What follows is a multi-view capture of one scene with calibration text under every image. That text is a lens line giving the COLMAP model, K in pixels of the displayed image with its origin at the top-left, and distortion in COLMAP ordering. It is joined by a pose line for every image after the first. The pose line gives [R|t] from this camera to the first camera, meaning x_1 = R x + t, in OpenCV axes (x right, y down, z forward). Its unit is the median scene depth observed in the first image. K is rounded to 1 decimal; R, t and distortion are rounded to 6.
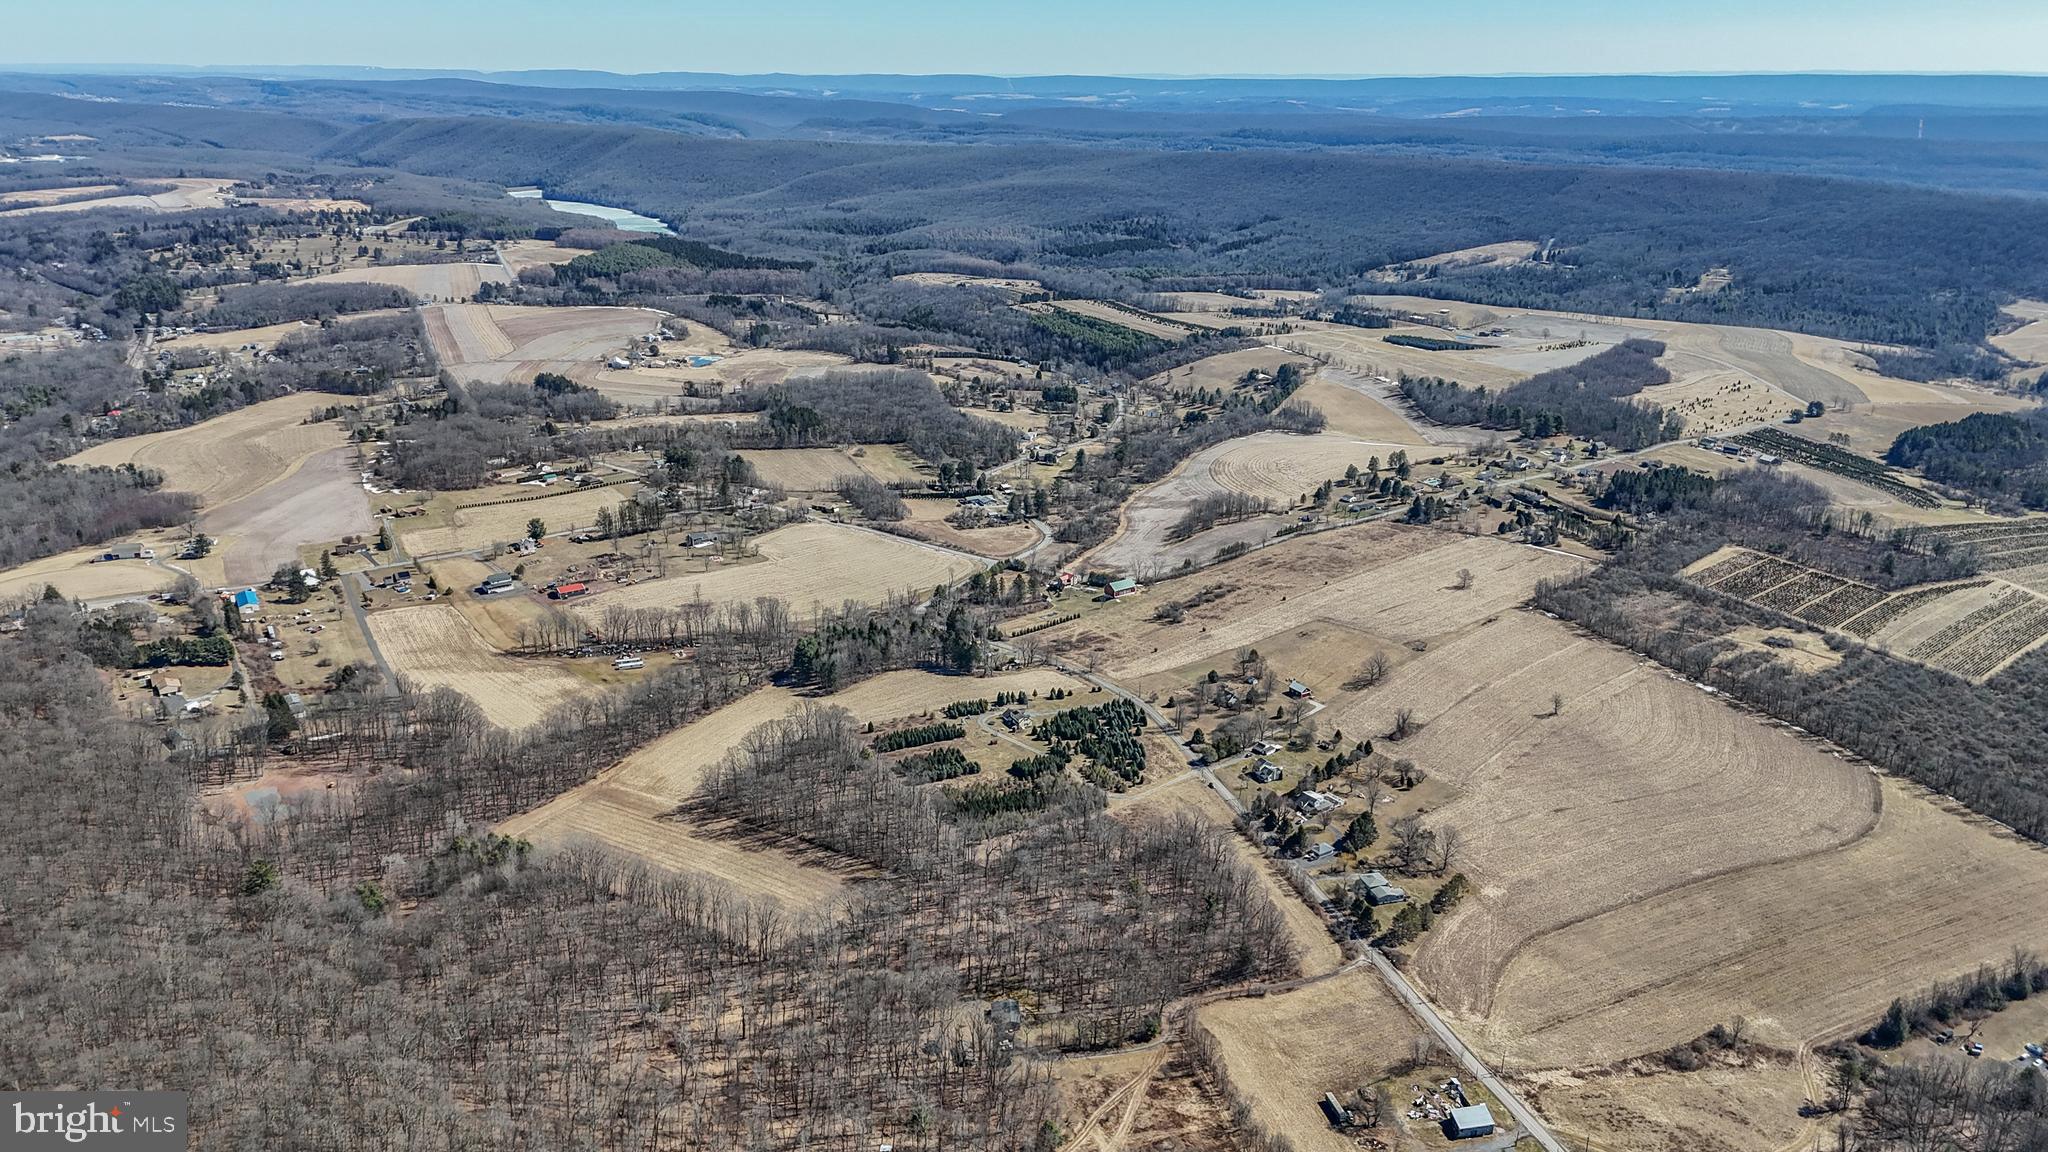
lens RADIAL K [[1495.2, 0, 1022.8], [0, 1495.2, 580.2], [0, 0, 1]] dist [0.072742, -0.057882]
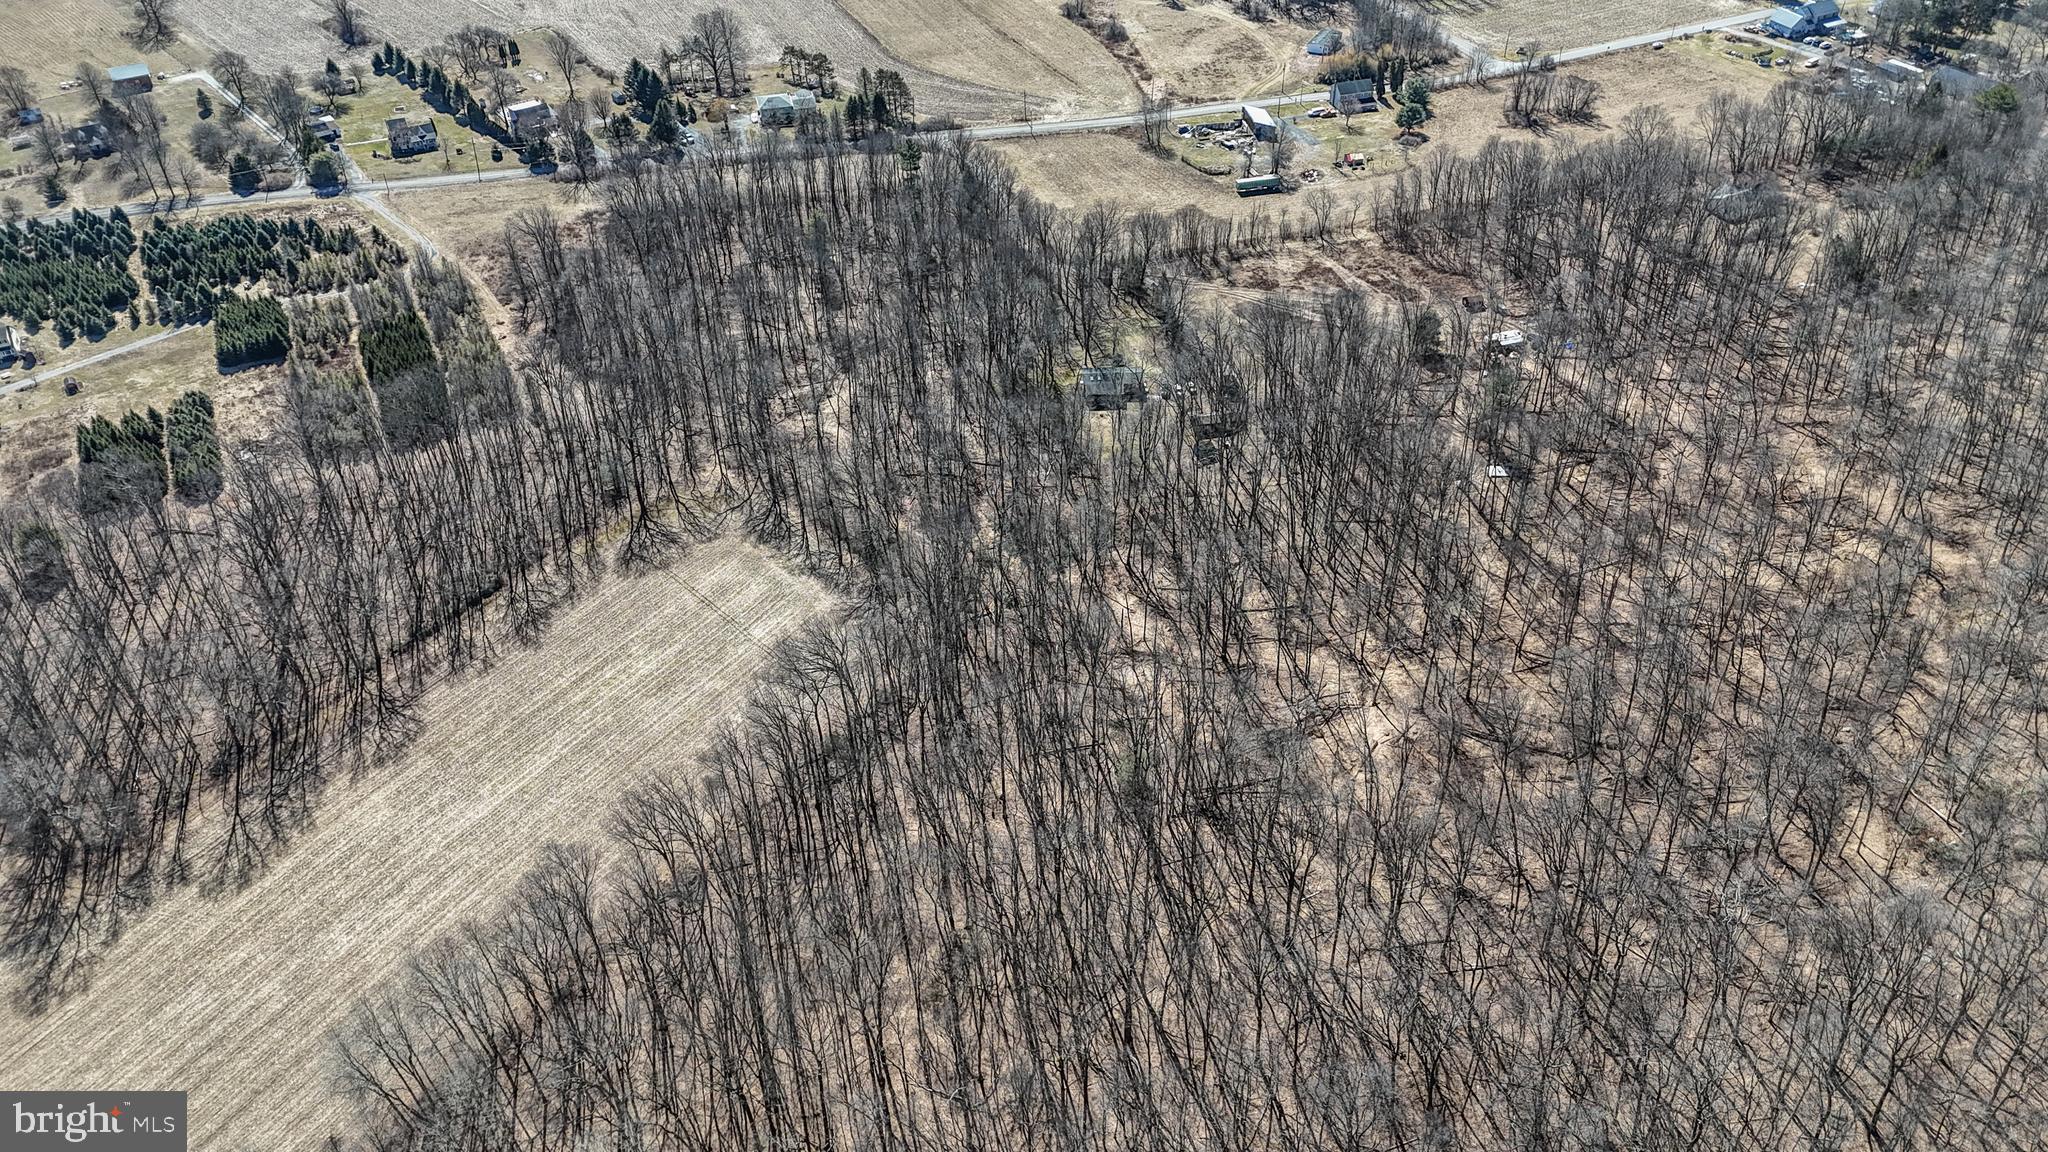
lens RADIAL K [[1495.2, 0, 1022.8], [0, 1495.2, 580.2], [0, 0, 1]] dist [0.072742, -0.057882]
pose [[0.038117, -0.650548, 0.758508, -0.379774], [0.338778, 0.722519, 0.602657, -0.021823], [-0.940094, 0.233994, 0.247931, 0.656134]]
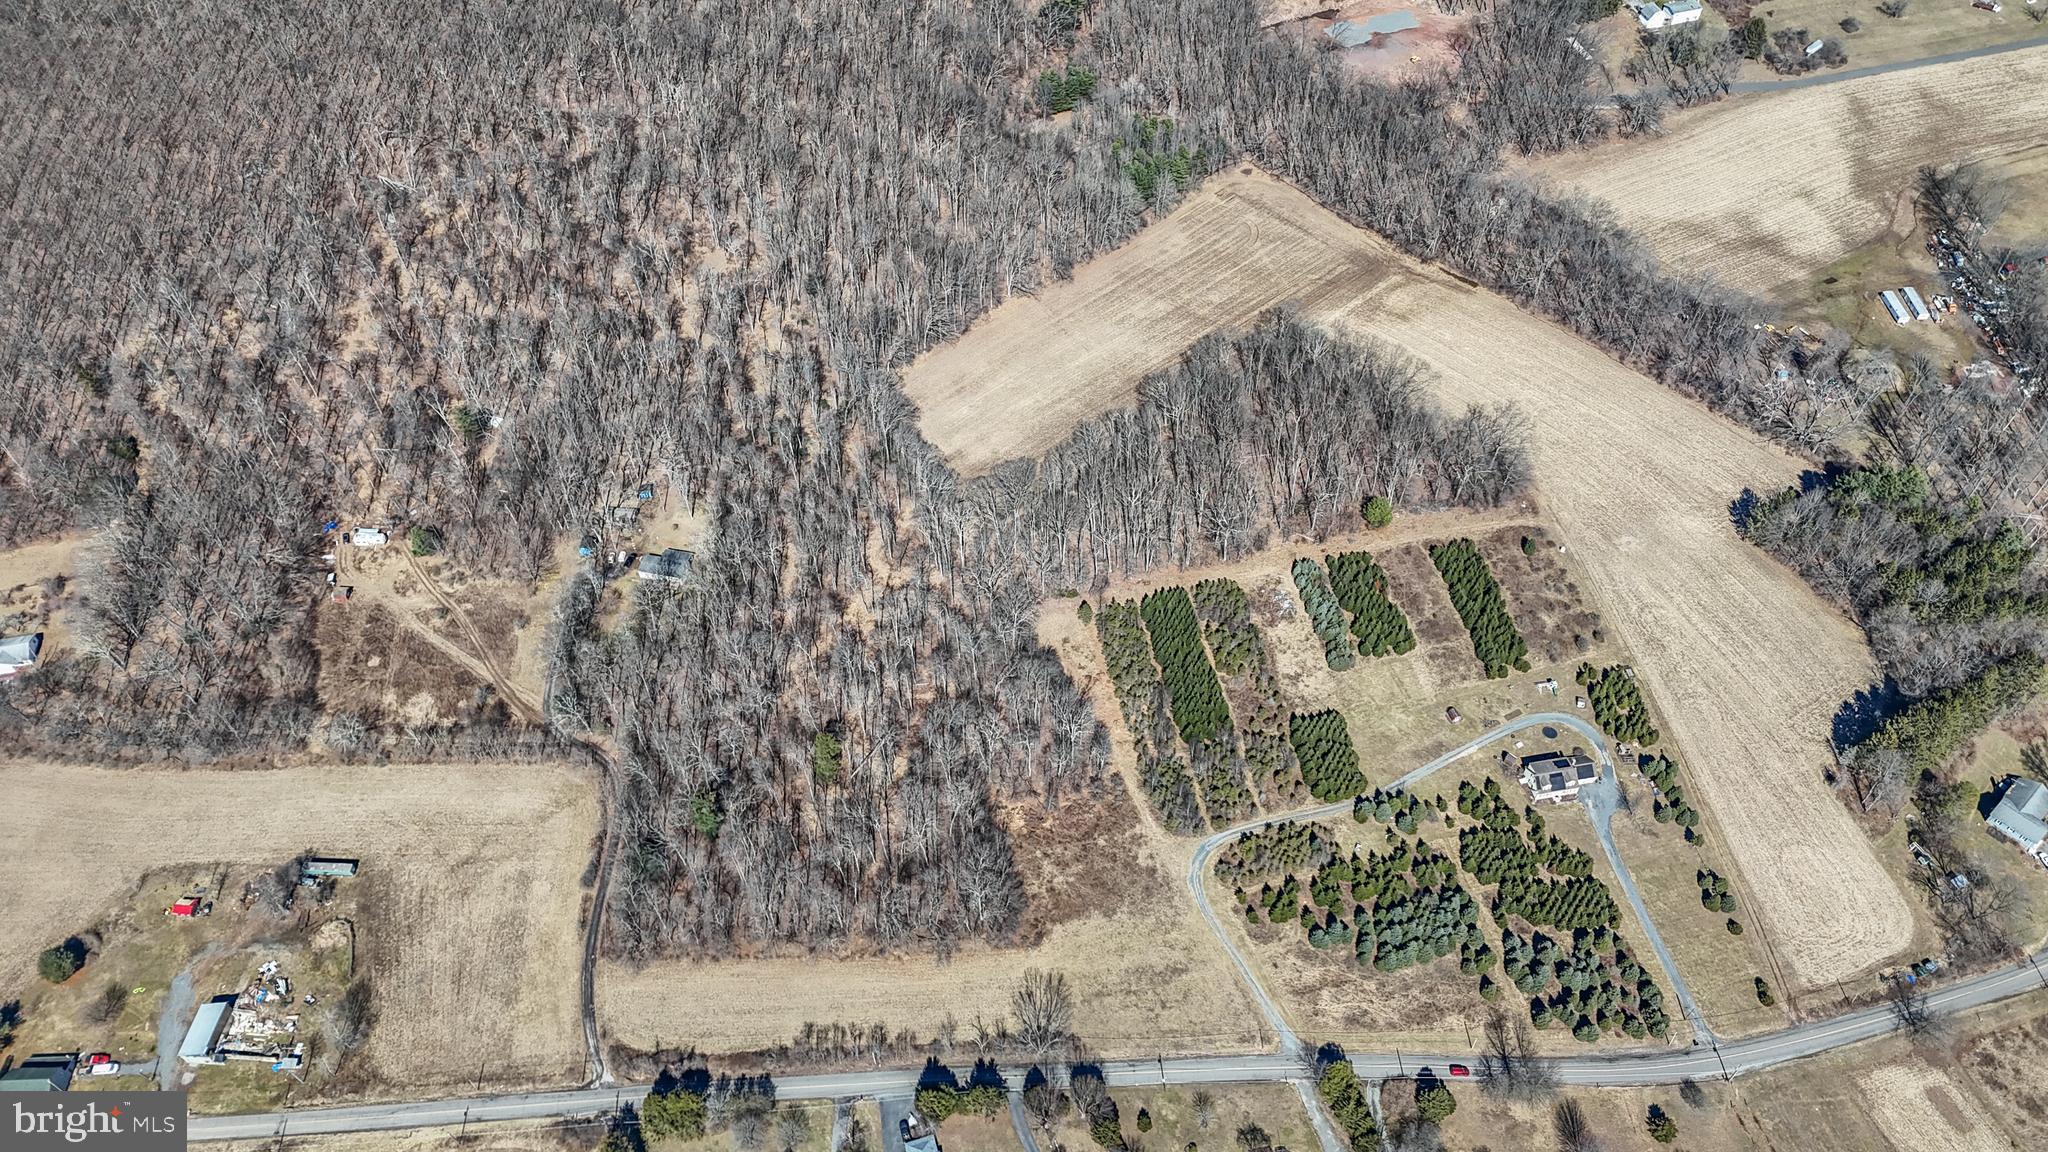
lens RADIAL K [[1482.8, 0, 1027.4], [0, 1482.8, 586.0], [0, 0, 1]] dist [0.080681, -0.068775]
pose [[-0.287515, 0.738887, -0.609411, 0.312023], [-0.296082, 0.536543, 0.790226, -0.286942], [0.910862, 0.407638, 0.064507, 0.821030]]
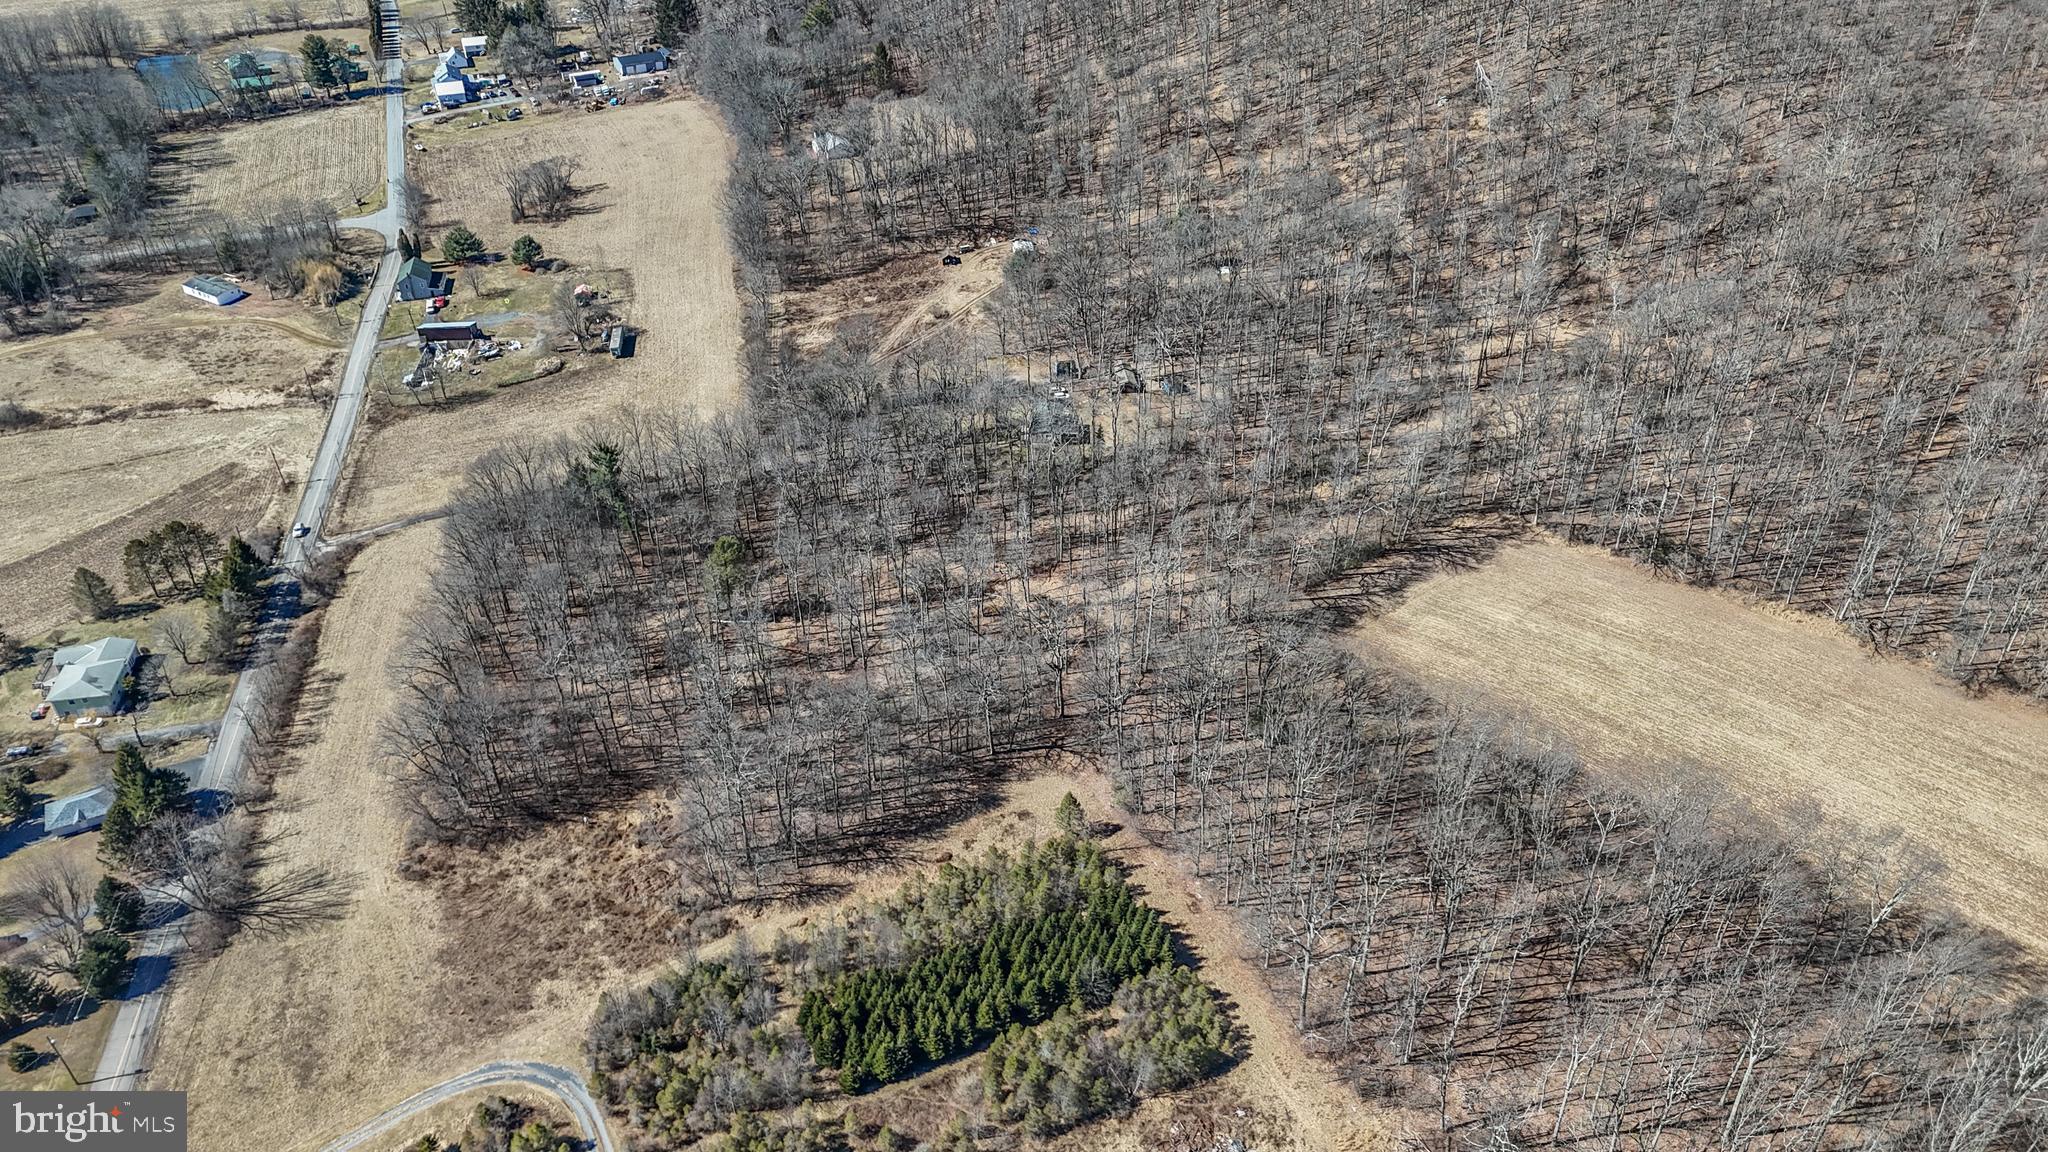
lens RADIAL K [[1495.2, 0, 1022.8], [0, 1495.2, 580.2], [0, 0, 1]] dist [0.072742, -0.057882]
pose [[-0.995019, -0.059796, 0.079758, -0.035833], [0.030211, 0.581588, 0.812922, -0.115256], [-0.094996, 0.811283, -0.576885, 1.013845]]
